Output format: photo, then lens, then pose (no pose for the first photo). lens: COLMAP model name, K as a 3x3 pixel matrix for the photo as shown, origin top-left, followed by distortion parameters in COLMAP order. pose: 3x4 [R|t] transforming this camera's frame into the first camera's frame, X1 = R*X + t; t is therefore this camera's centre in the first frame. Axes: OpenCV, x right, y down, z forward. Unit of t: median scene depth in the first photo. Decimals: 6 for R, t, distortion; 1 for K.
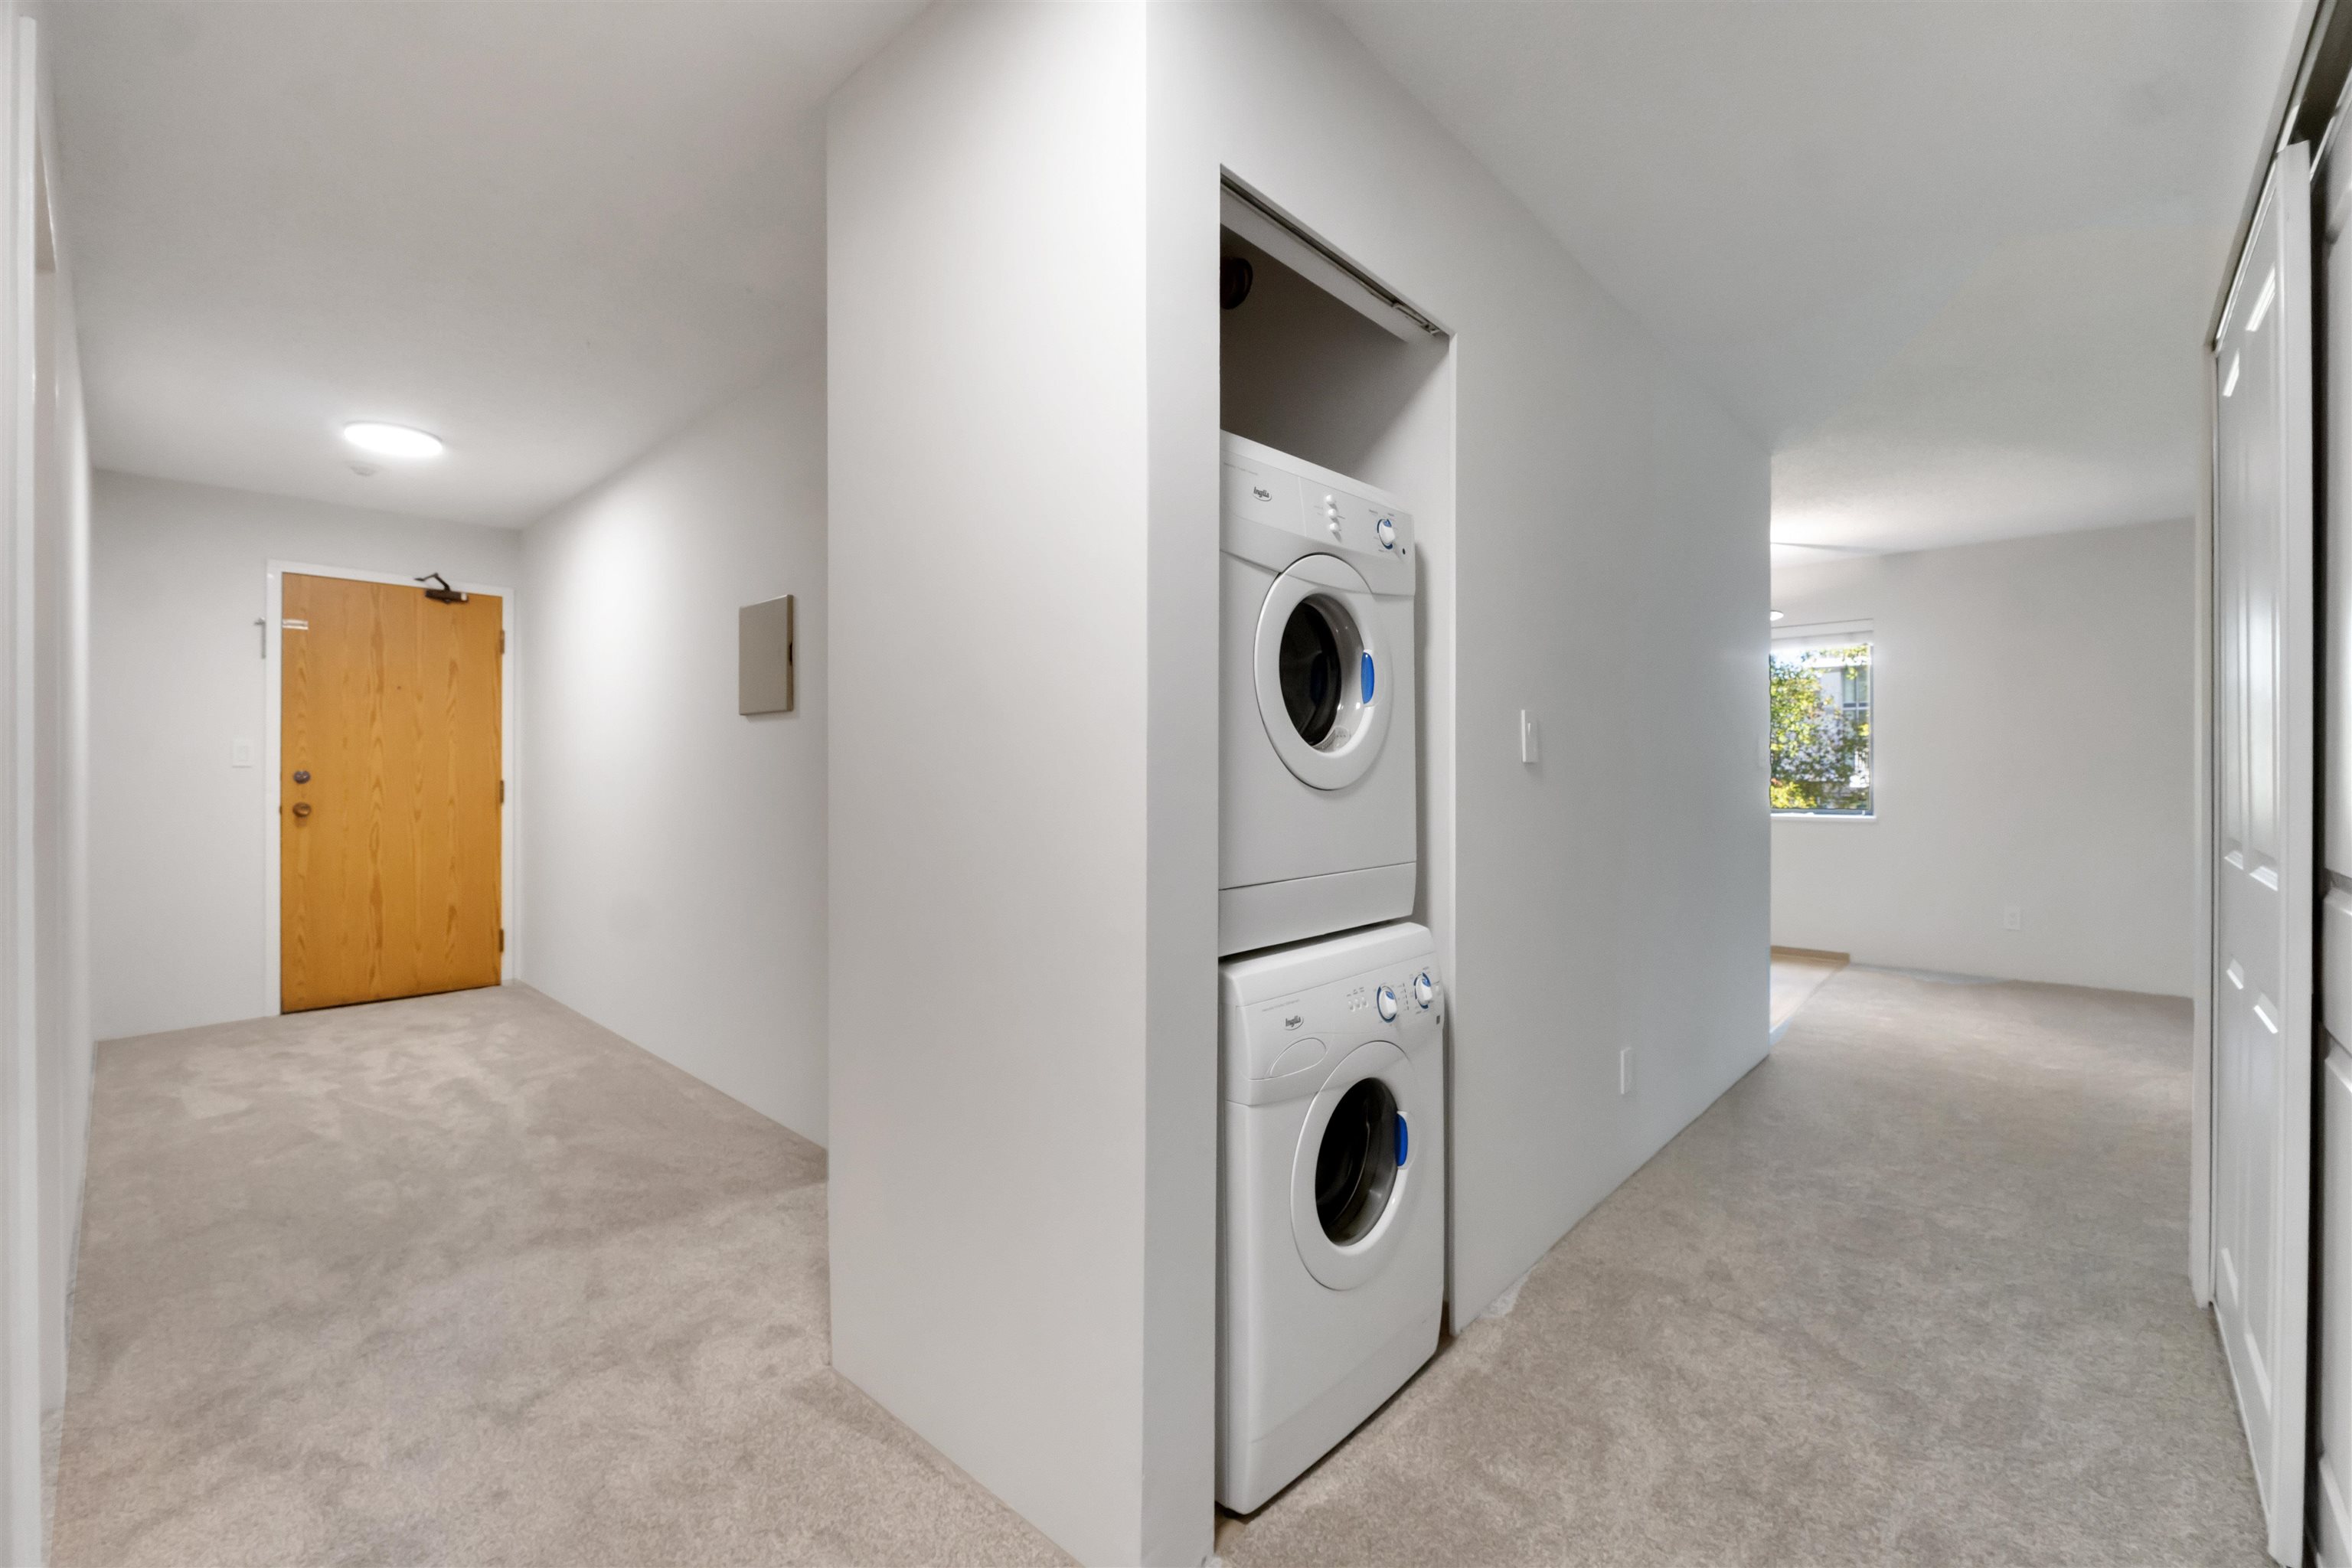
lens RADIAL K [[992.2, 0, 1181.3], [0, 992.2, 791.8], [0, 0, 1]] dist [0.001019, -0.004845]
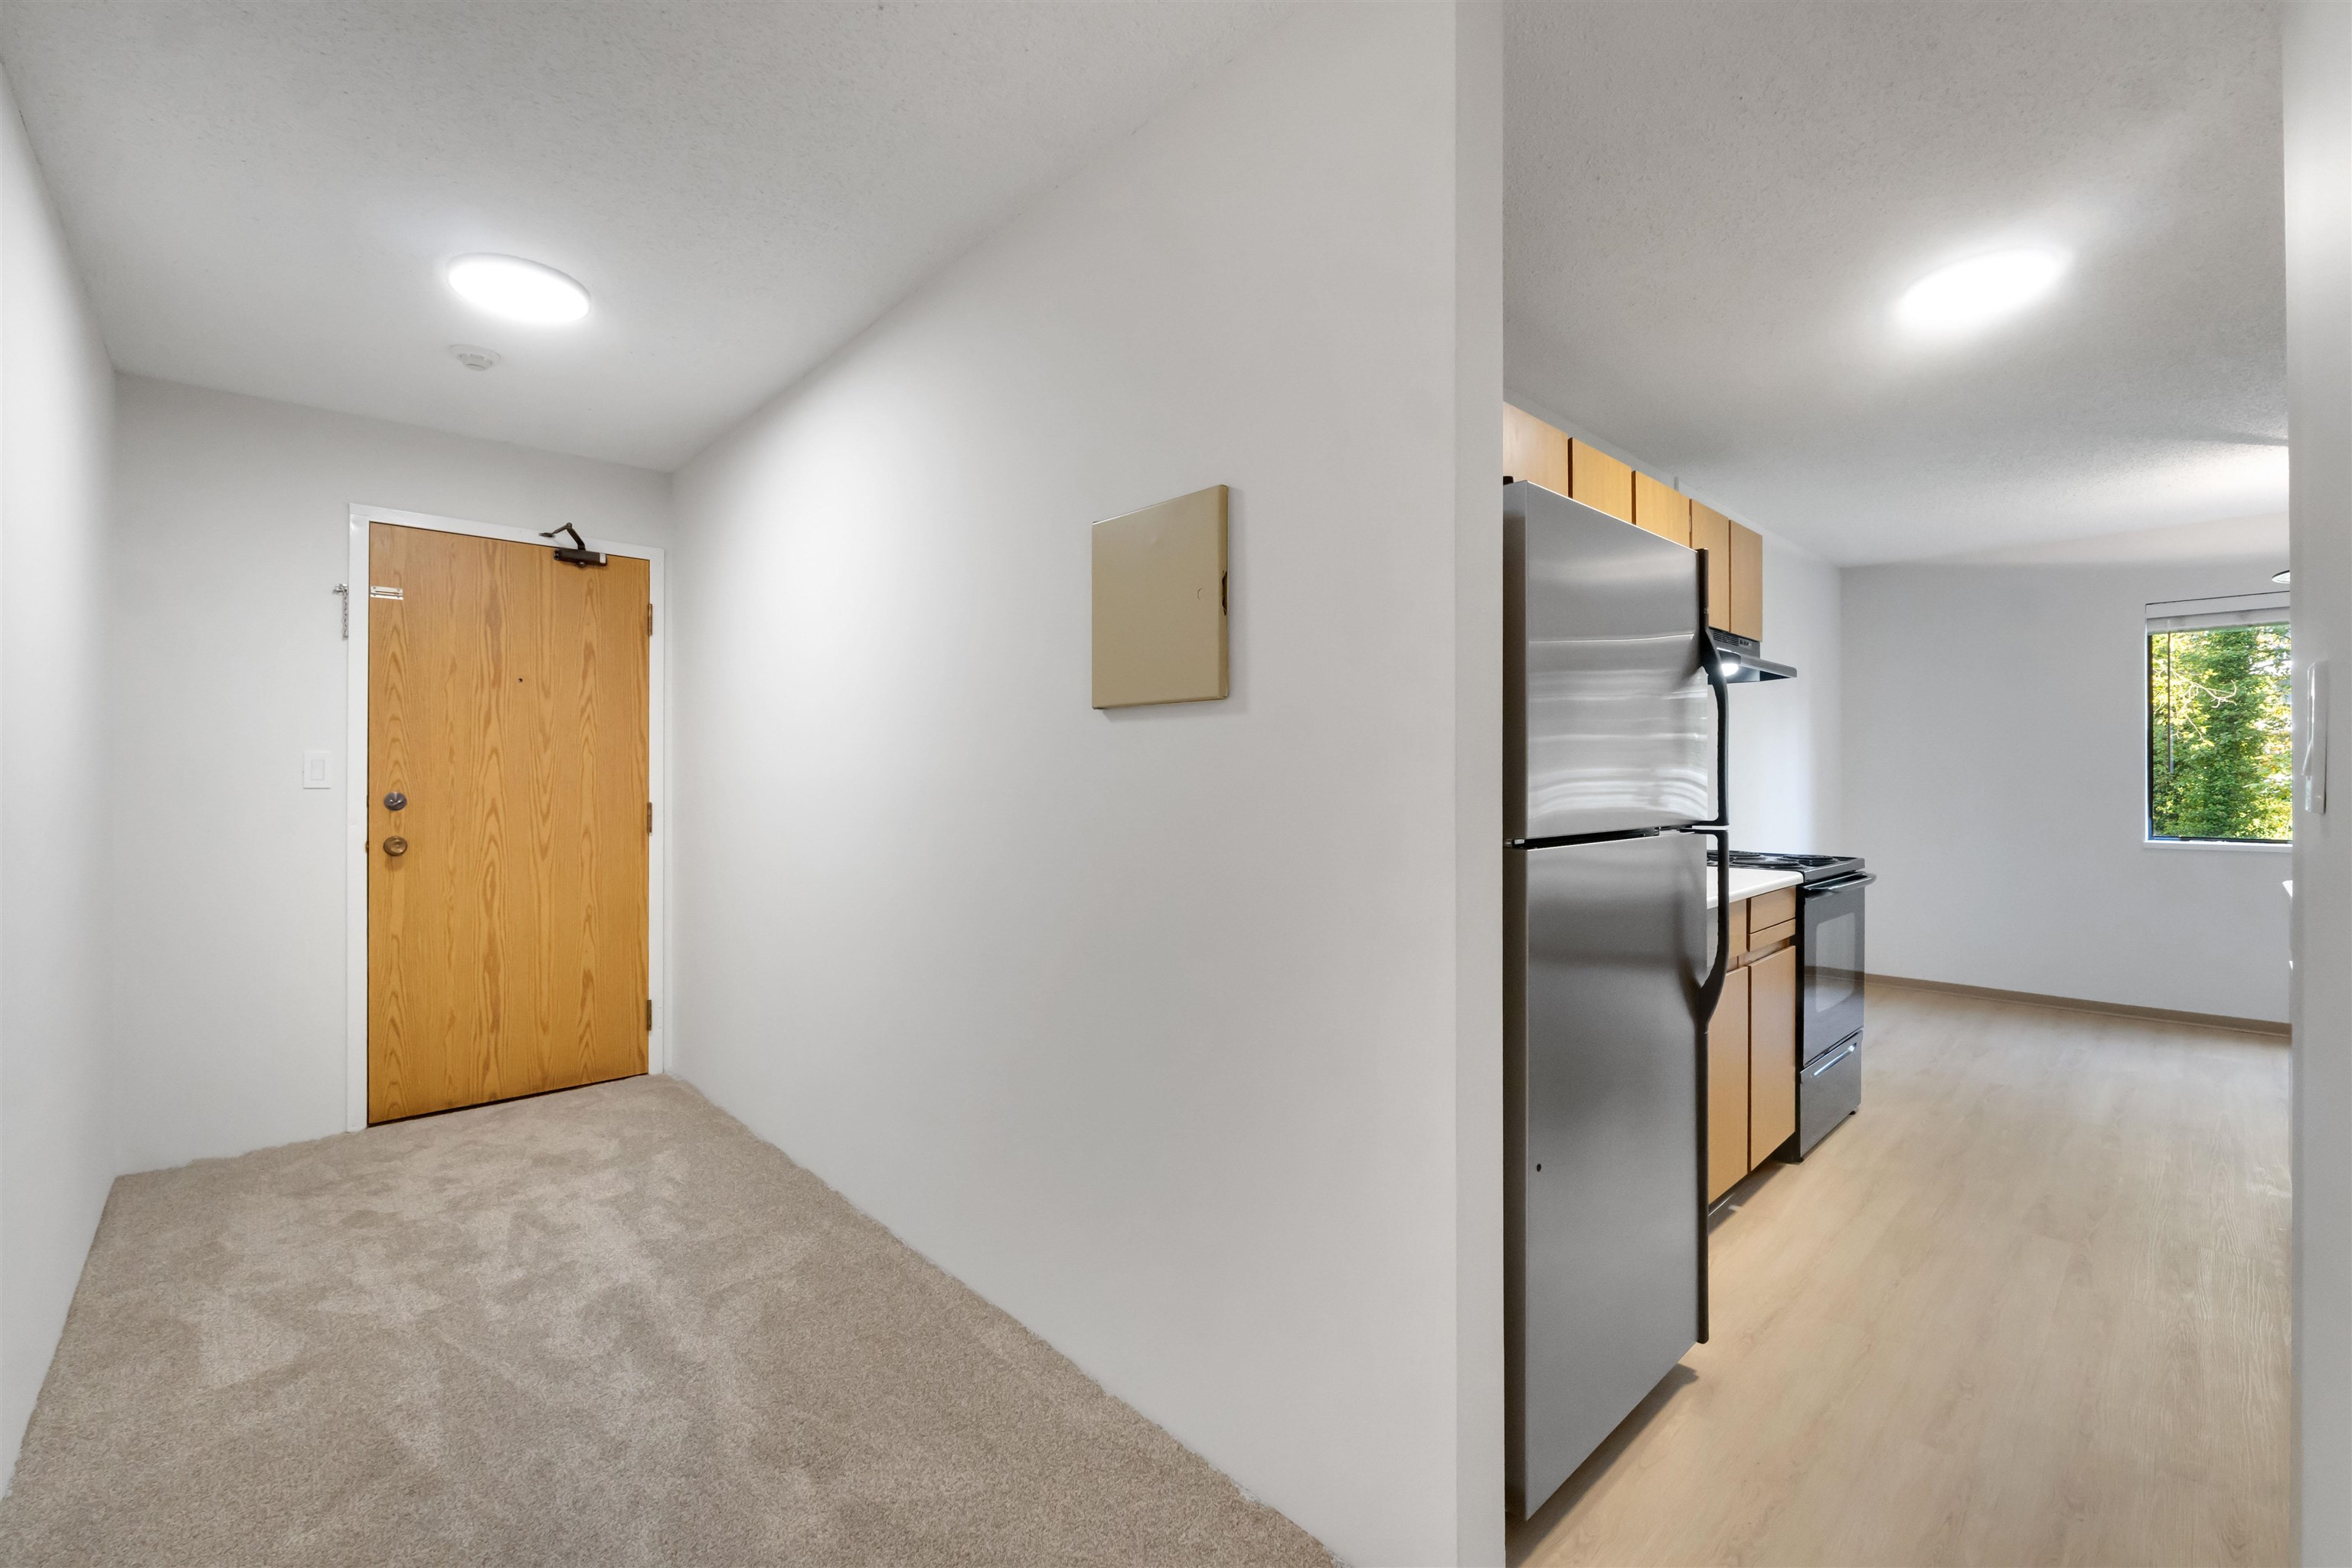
lens RADIAL K [[992.2, 0, 1181.3], [0, 992.2, 791.8], [0, 0, 1]] dist [0.001019, -0.004845]
pose [[0.997534, -0.001389, -0.070169, -0.257840], [0.001226, 0.999996, -0.002364, -0.019873], [0.070172, 0.002272, 0.997532, 0.310868]]
